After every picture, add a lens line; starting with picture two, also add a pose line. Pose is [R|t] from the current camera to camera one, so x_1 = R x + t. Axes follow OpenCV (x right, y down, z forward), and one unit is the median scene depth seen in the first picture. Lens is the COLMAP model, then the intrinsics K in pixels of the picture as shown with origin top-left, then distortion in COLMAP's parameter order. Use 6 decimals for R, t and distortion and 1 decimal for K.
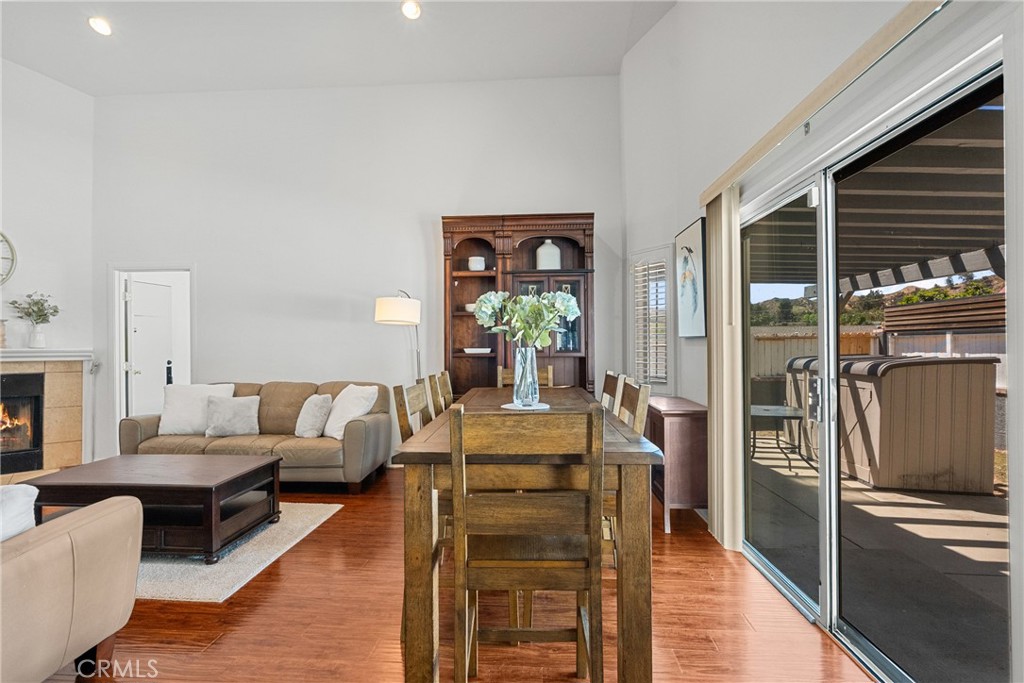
lens RADIAL K [[472.9, 0, 516.7], [0, 472.9, 338.5], [0, 0, 1]] dist [0.000570, 0.000786]
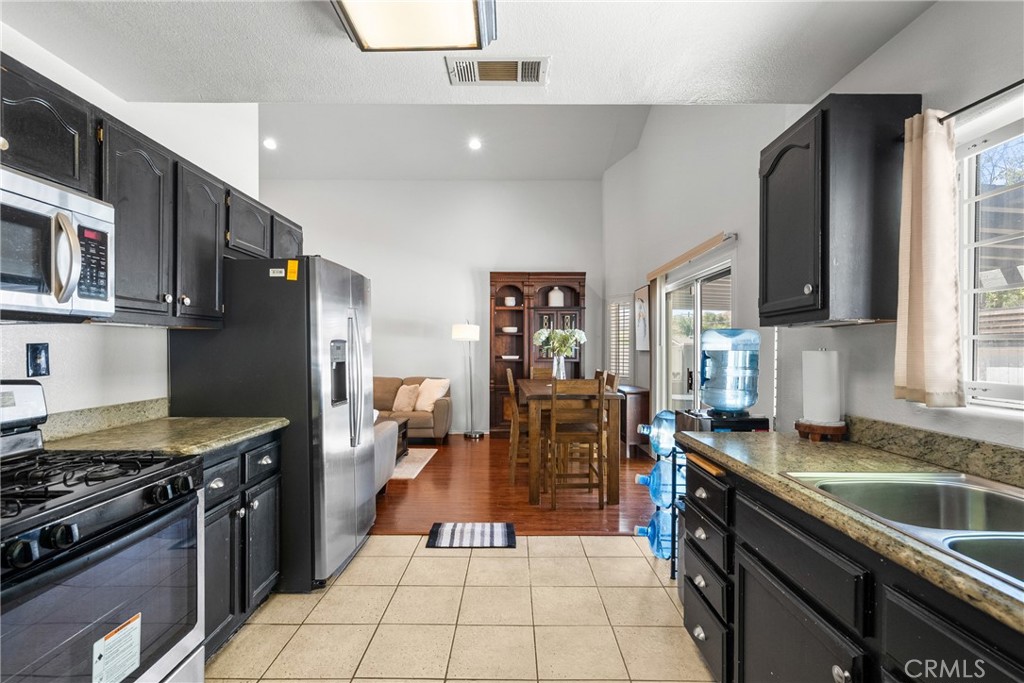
lens RADIAL K [[472.9, 0, 516.2], [0, 472.9, 346.5], [0, 0, 1]] dist [0.000570, 0.000786]
pose [[0.997996, 0.010773, 0.062351, -0.165722], [-0.010925, 0.999938, 0.002096, -0.013913], [-0.062324, -0.002773, 0.998052, -0.572890]]
